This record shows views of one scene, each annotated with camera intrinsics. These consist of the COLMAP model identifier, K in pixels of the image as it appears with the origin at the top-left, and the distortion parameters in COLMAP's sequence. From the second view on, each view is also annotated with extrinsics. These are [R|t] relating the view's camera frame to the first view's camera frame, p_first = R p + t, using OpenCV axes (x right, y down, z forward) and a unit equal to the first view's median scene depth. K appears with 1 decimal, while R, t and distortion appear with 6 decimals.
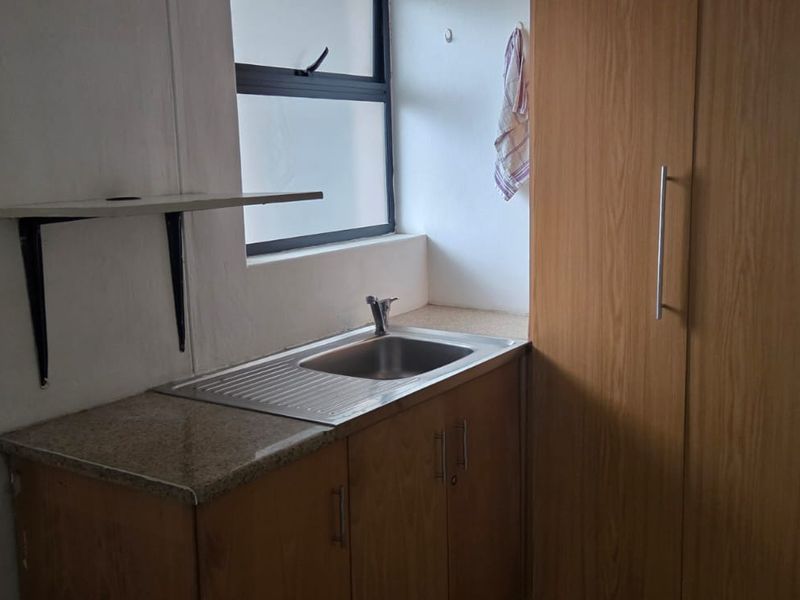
lens RADIAL K [[880.1, 0, 403.2], [0, 880.1, 303.7], [0, 0, 1]] dist [0.028237, 0.000000]
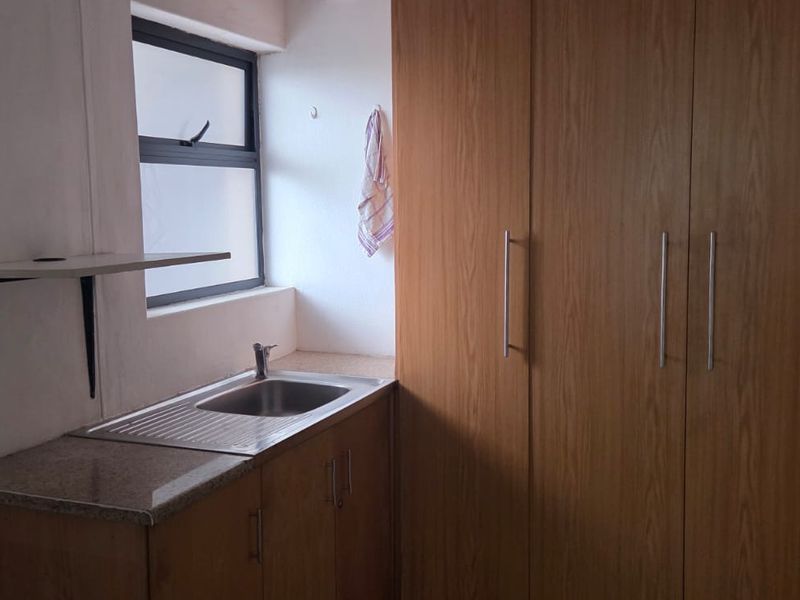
lens RADIAL K [[880.1, 0, 397.3], [0, 880.1, 297.6], [0, 0, 1]] dist [0.028237, 0.000000]
pose [[0.977666, -0.011907, 0.209826, -0.104722], [0.025016, 0.997889, -0.059931, 0.005075], [-0.208670, 0.063842, 0.975900, -0.140479]]
